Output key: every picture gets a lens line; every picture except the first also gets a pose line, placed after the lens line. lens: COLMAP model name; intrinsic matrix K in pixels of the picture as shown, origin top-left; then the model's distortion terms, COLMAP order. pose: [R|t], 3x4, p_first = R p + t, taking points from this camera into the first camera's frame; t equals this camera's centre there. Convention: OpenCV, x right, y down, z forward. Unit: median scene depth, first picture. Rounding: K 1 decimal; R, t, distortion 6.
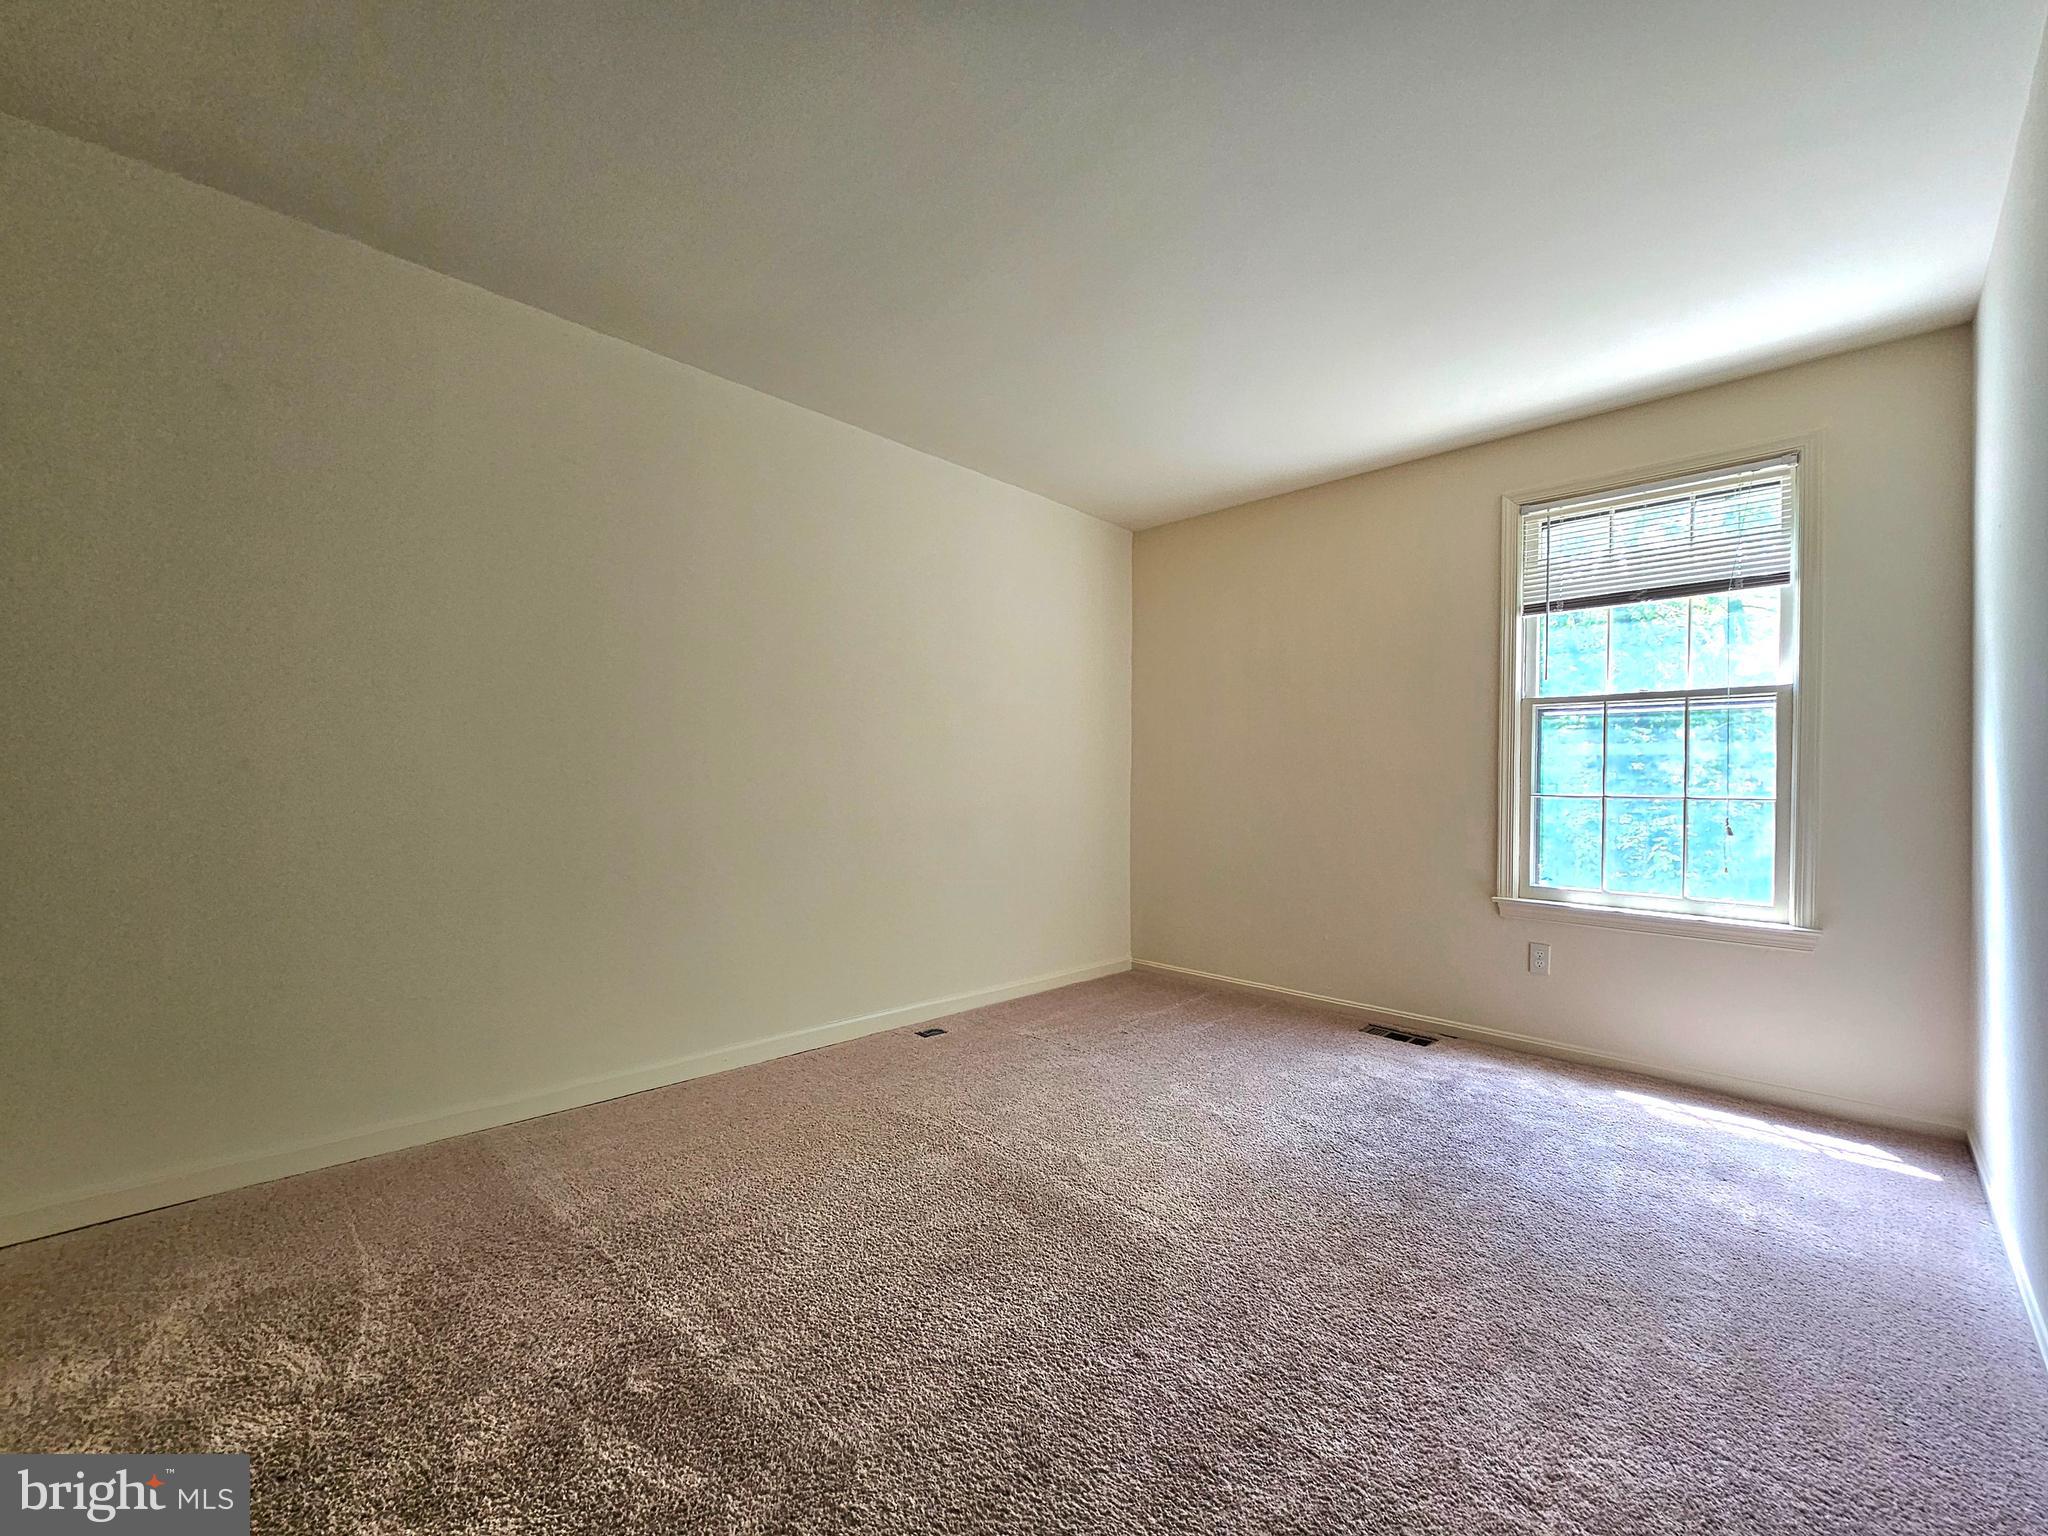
lens RADIAL K [[839.0, 0, 1013.4], [0, 839.0, 796.1], [0, 0, 1]] dist [0.000830, 0.000112]
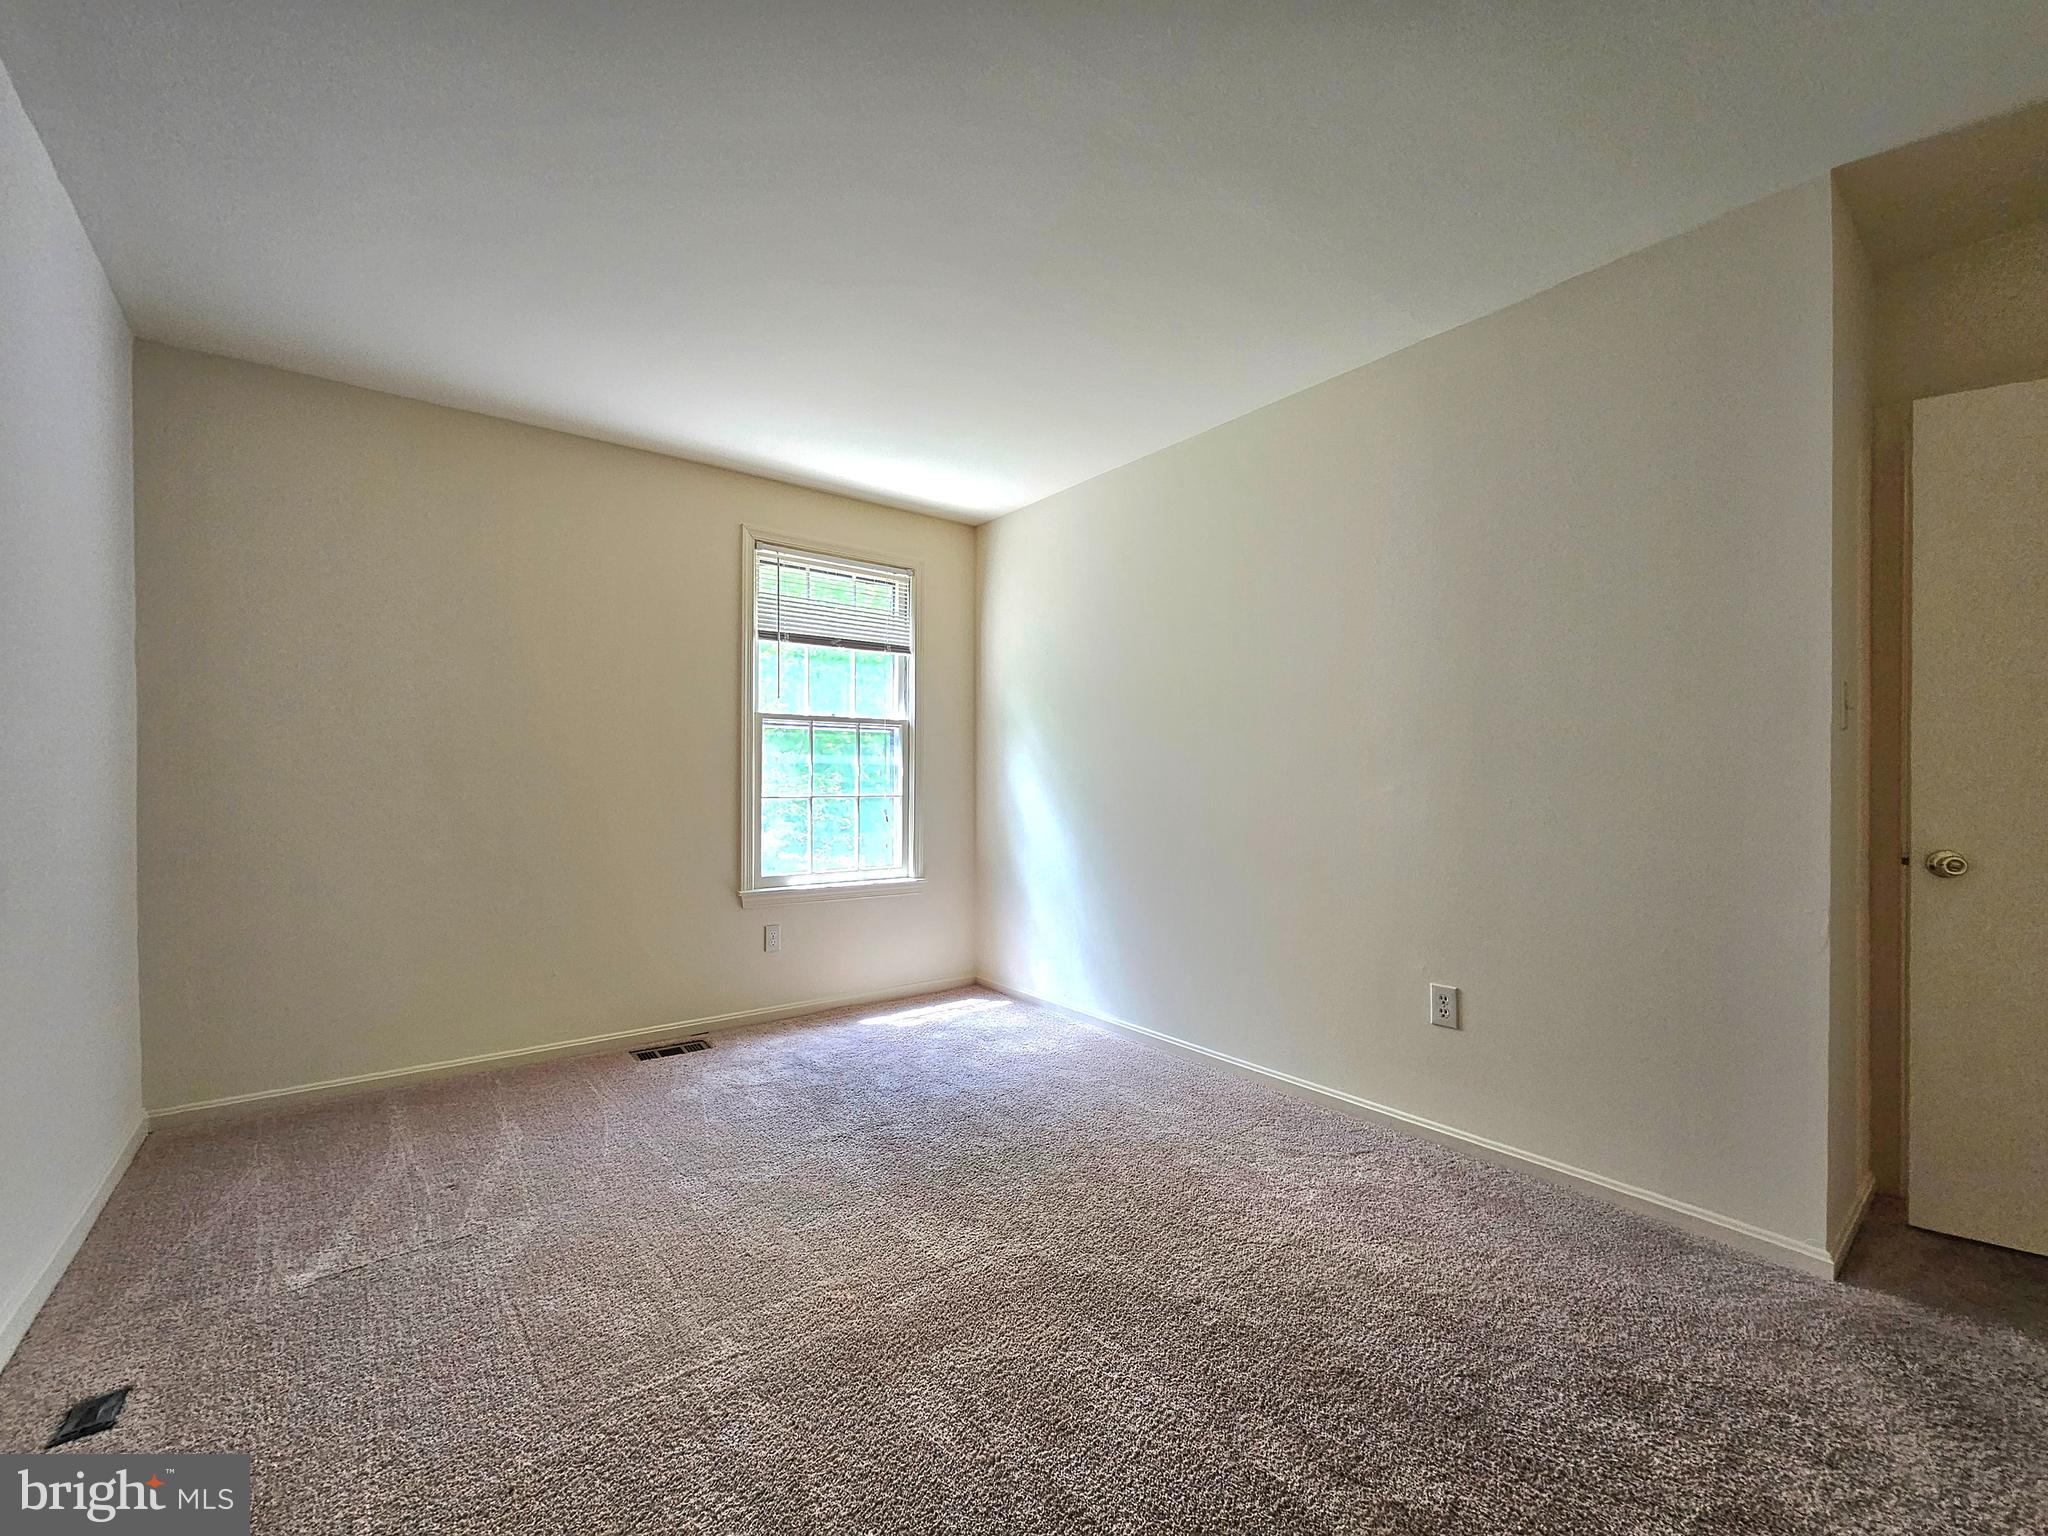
lens RADIAL K [[839.0, 0, 1013.4], [0, 839.0, 796.1], [0, 0, 1]] dist [0.000830, 0.000112]
pose [[0.121379, -0.031788, 0.992097, -0.513116], [0.015257, 0.999429, 0.030156, -0.035223], [-0.992489, 0.011476, 0.121794, 0.564613]]
